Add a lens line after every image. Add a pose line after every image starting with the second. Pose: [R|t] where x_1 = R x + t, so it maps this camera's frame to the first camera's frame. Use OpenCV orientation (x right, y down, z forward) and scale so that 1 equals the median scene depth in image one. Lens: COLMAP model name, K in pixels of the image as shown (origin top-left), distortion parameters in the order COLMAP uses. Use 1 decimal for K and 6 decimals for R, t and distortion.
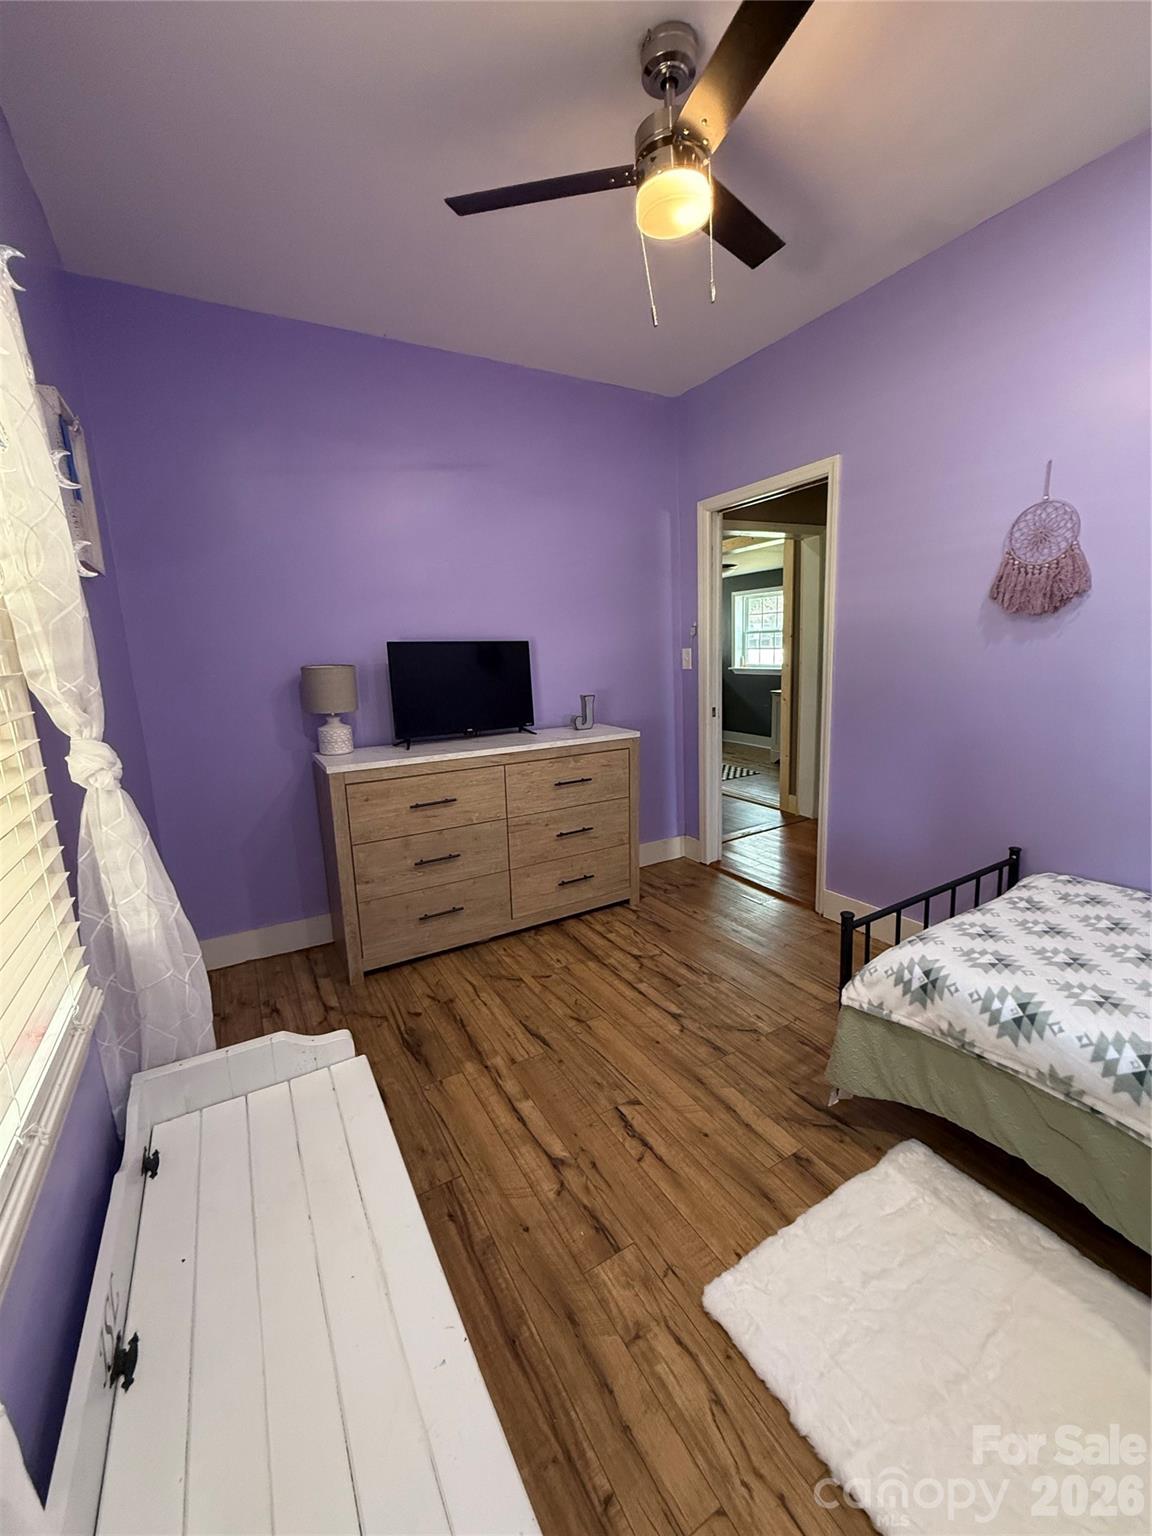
lens RADIAL K [[613.9, 0, 581.1], [0, 613.9, 762.8], [0, 0, 1]] dist [-0.002273, 0.000652]
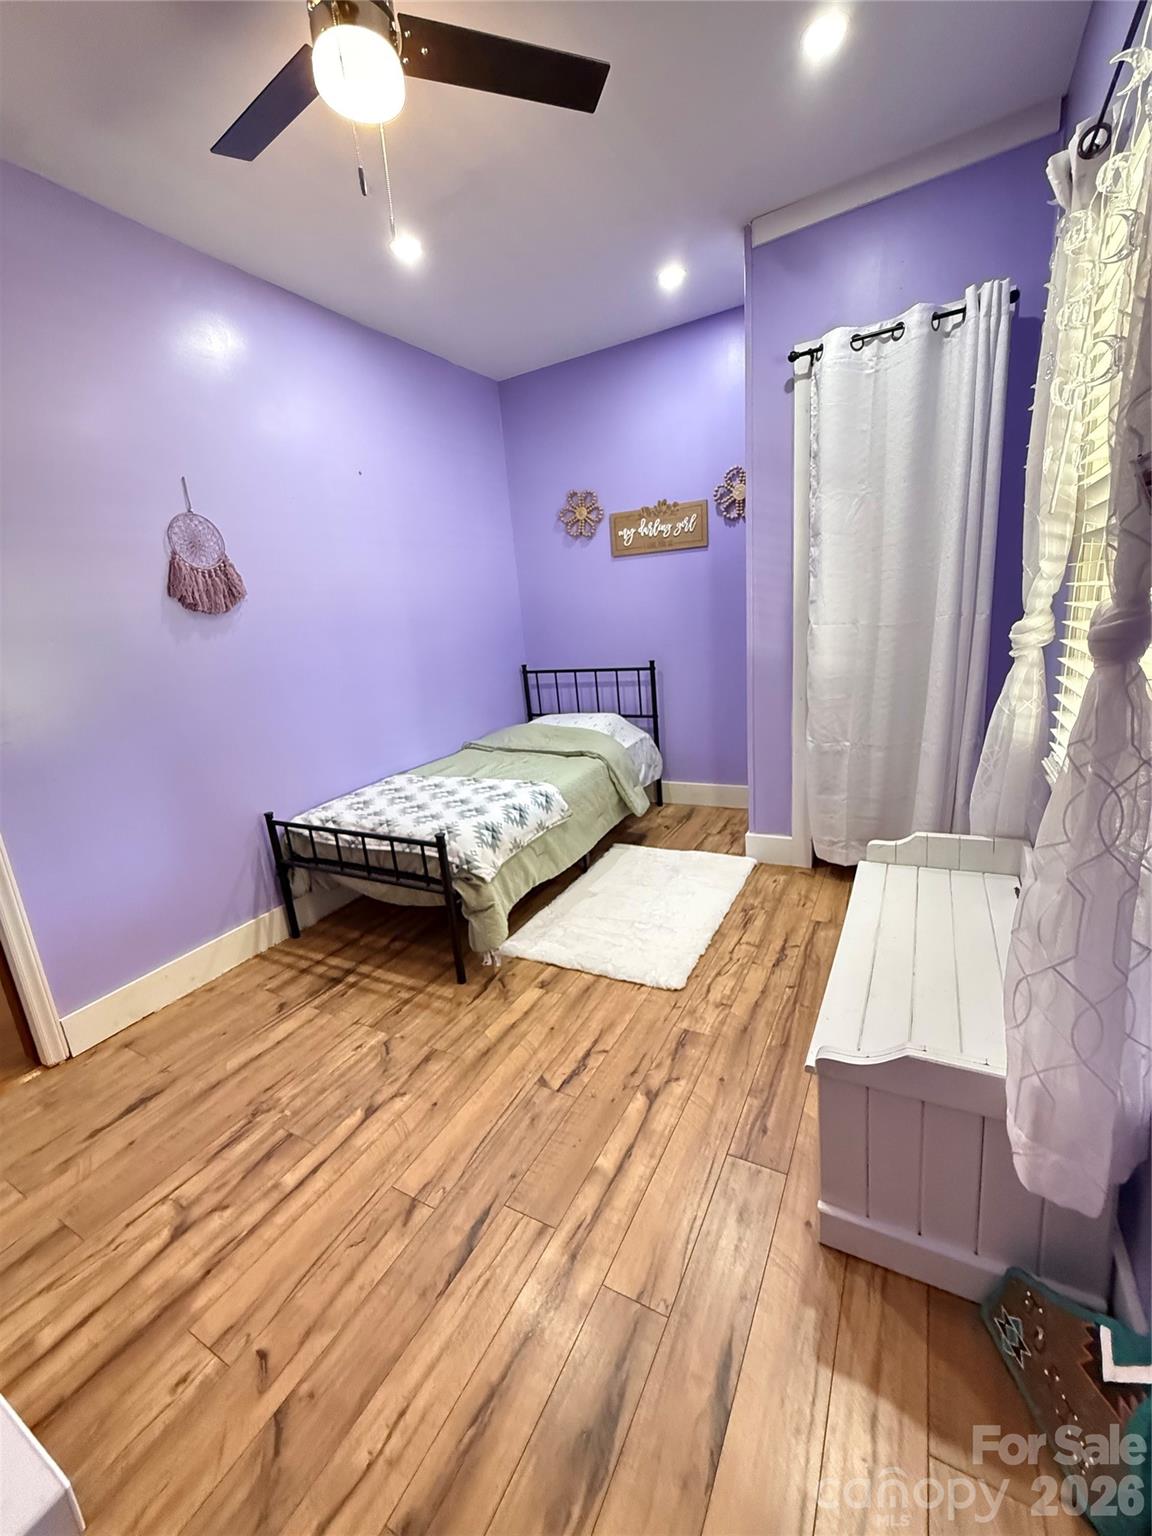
lens RADIAL K [[613.9, 0, 572.3], [0, 613.9, 765.9], [0, 0, 1]] dist [-0.002273, 0.000652]
pose [[-0.500855, -0.120064, 0.857164, -0.593740], [0.264805, 0.921588, 0.283818, -0.126599], [-0.824028, 0.369133, -0.429788, 1.034736]]
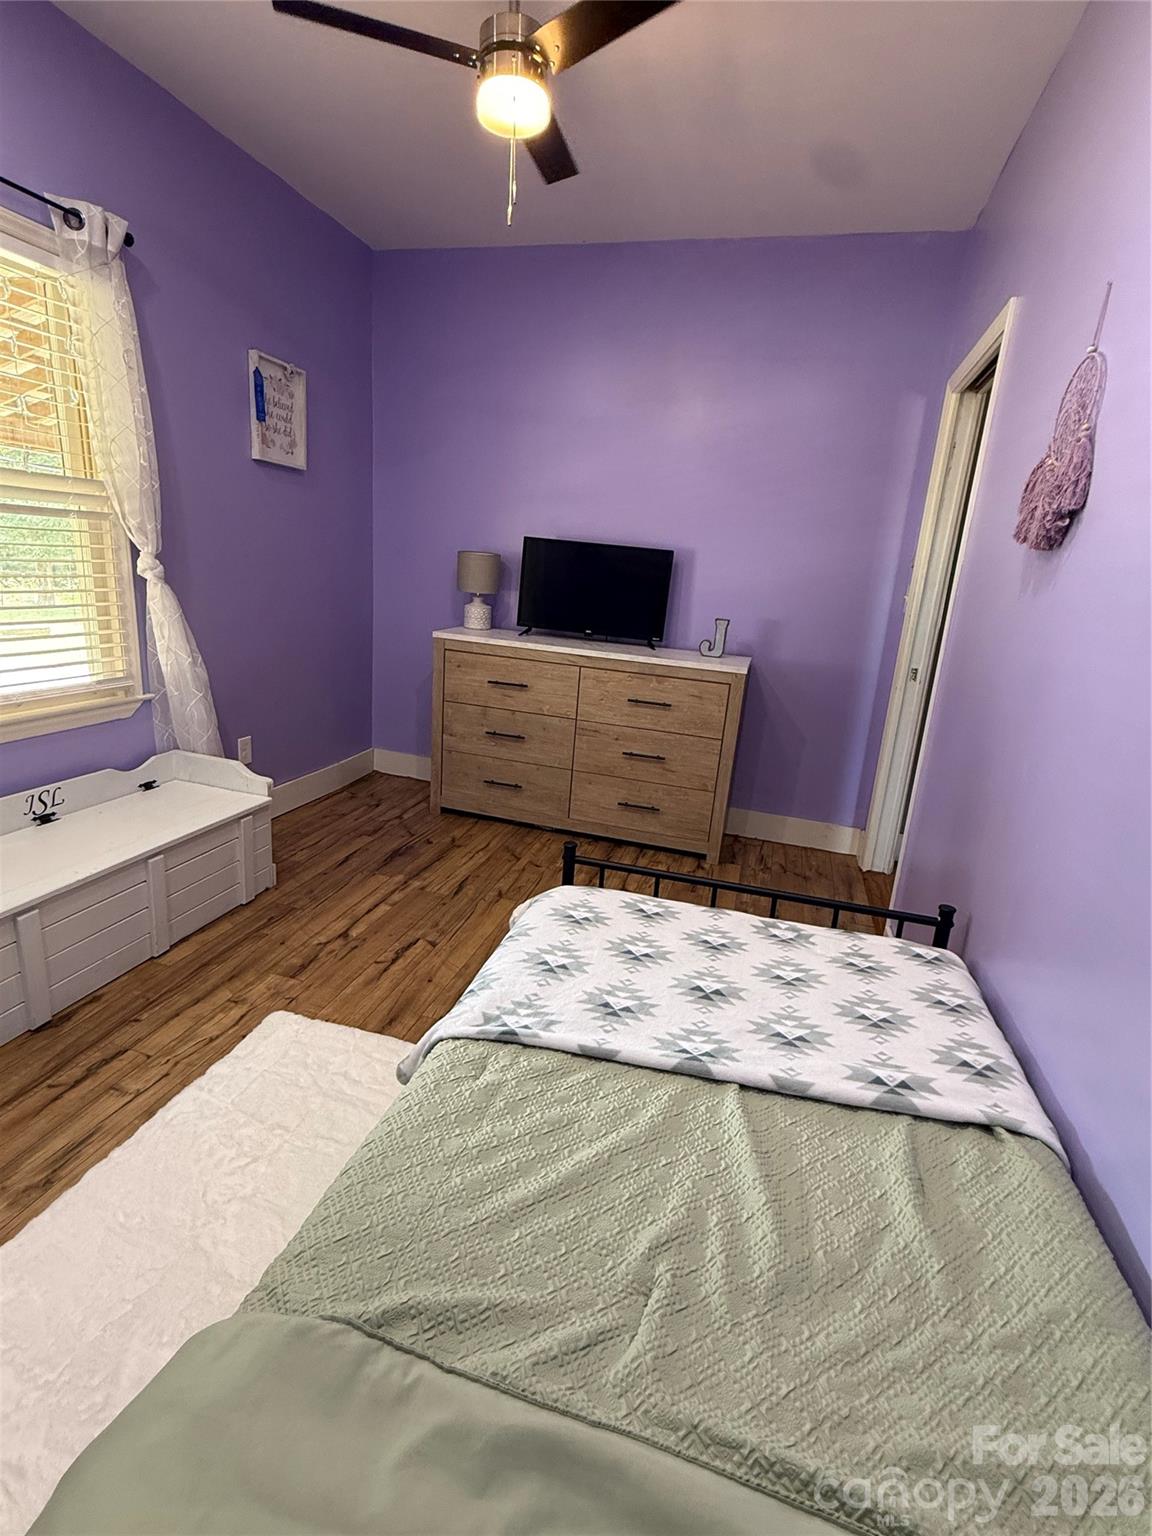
lens RADIAL K [[732.3, 0, 574.5], [0, 732.3, 763.5], [0, 0, 1]] dist [0.000214, -0.000123]
pose [[0.684447, 0.277327, -0.674256, 0.956023], [-0.233145, 0.959522, 0.157990, -0.041506], [0.690779, 0.049064, 0.721400, 0.156196]]
